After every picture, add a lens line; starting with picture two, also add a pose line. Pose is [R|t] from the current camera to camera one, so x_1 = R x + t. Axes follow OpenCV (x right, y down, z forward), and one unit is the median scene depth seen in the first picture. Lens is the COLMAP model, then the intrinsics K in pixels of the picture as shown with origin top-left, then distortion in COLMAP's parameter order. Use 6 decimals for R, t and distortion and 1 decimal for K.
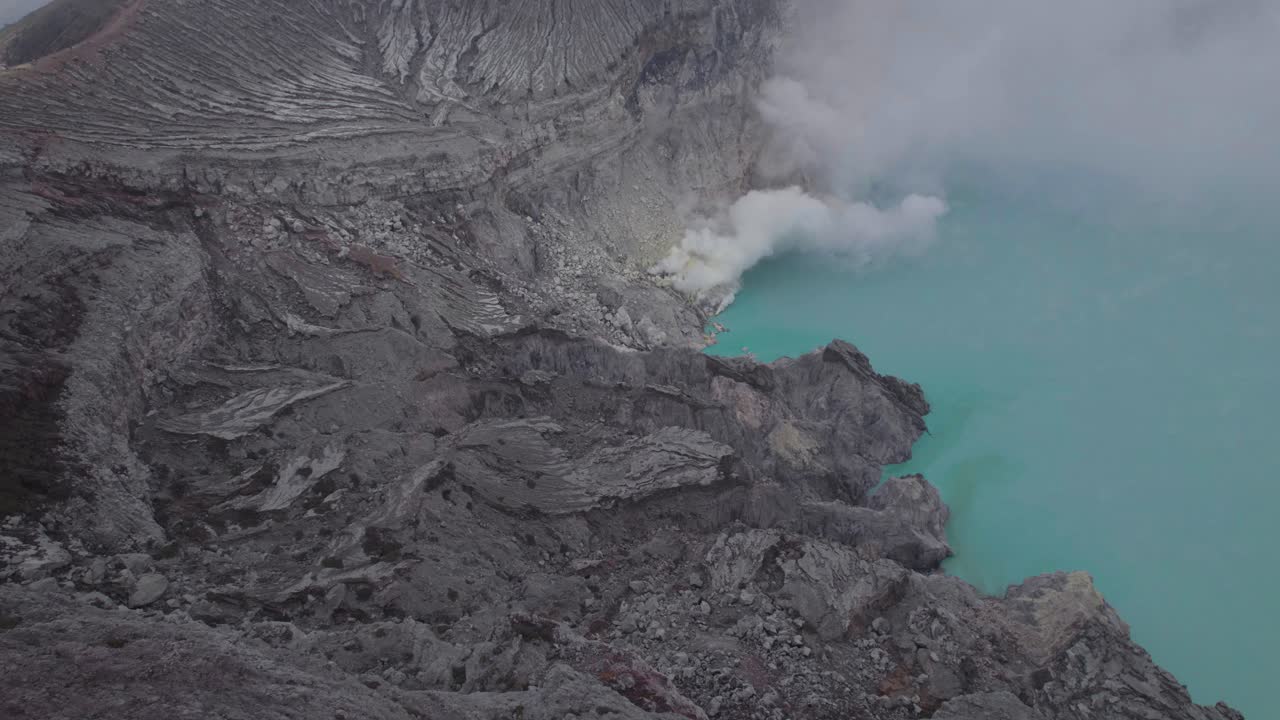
lens RADIAL K [[807.3, 0, 576.6], [0, 807.3, 360.4], [0, 0, 1]] dist [0.000704, 0.000132]
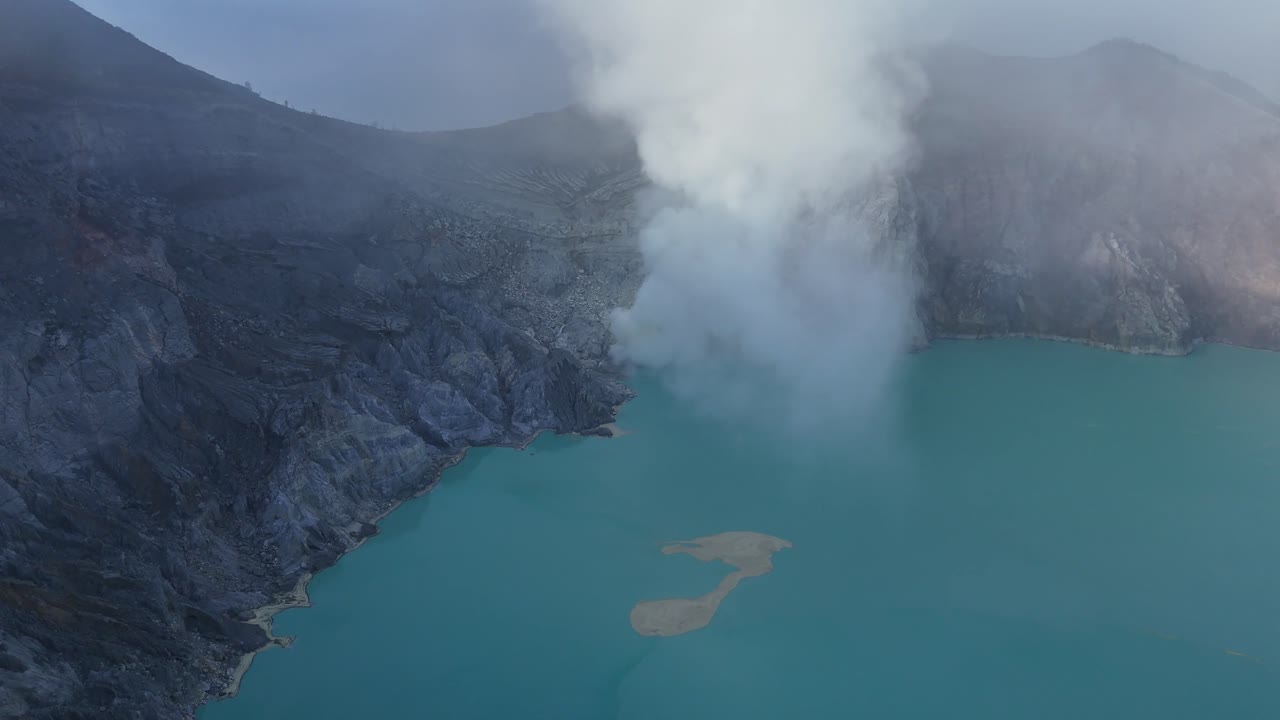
lens RADIAL K [[861.4, 0, 640.0], [0, 861.4, 360.0], [0, 0, 1]] dist [0.057488, -0.000120]
pose [[0.604734, 0.316045, -0.731035, 1.532629], [-0.488924, 0.871893, -0.027511, -0.039212], [0.628689, 0.374057, 0.681785, -0.019433]]
